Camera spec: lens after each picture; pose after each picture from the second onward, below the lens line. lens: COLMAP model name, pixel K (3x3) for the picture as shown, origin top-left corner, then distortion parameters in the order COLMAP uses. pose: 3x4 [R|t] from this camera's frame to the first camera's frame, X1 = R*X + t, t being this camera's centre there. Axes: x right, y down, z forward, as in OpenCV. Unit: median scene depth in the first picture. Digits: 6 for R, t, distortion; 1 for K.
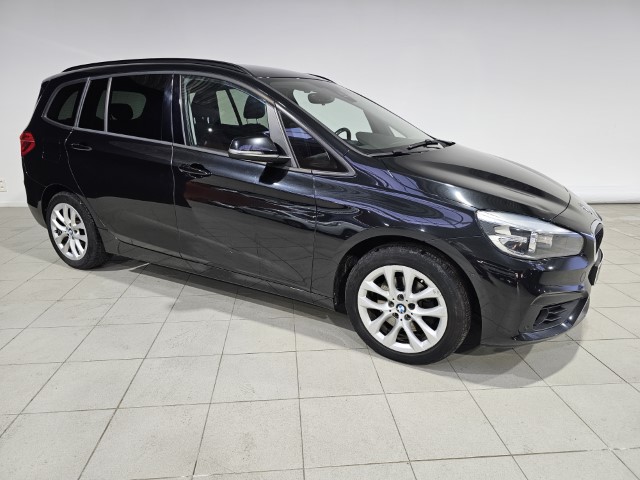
lens RADIAL K [[433.4, 0, 321.2], [0, 433.4, 235.1], [0, 0, 1]] dist [0.051498, -0.019408]
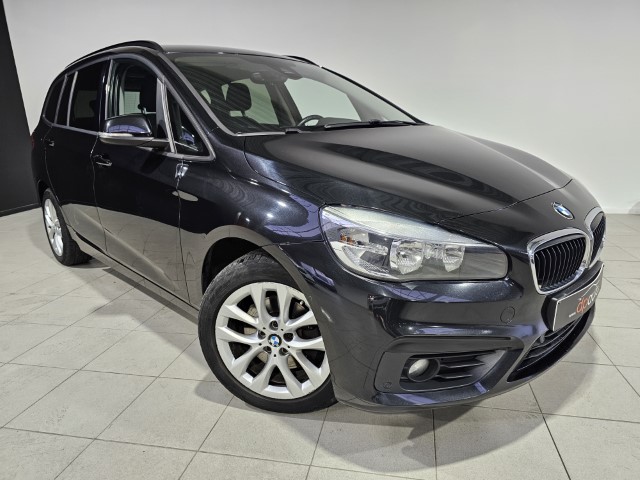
lens RADIAL K [[433.4, 0, 319.4], [0, 433.4, 243.6], [0, 0, 1]] dist [0.051498, -0.019408]
pose [[0.957564, 0.041876, -0.285164, 0.470139], [-0.044037, 0.999029, -0.001168, 0.004880], [0.284838, 0.013676, 0.958478, 0.297764]]
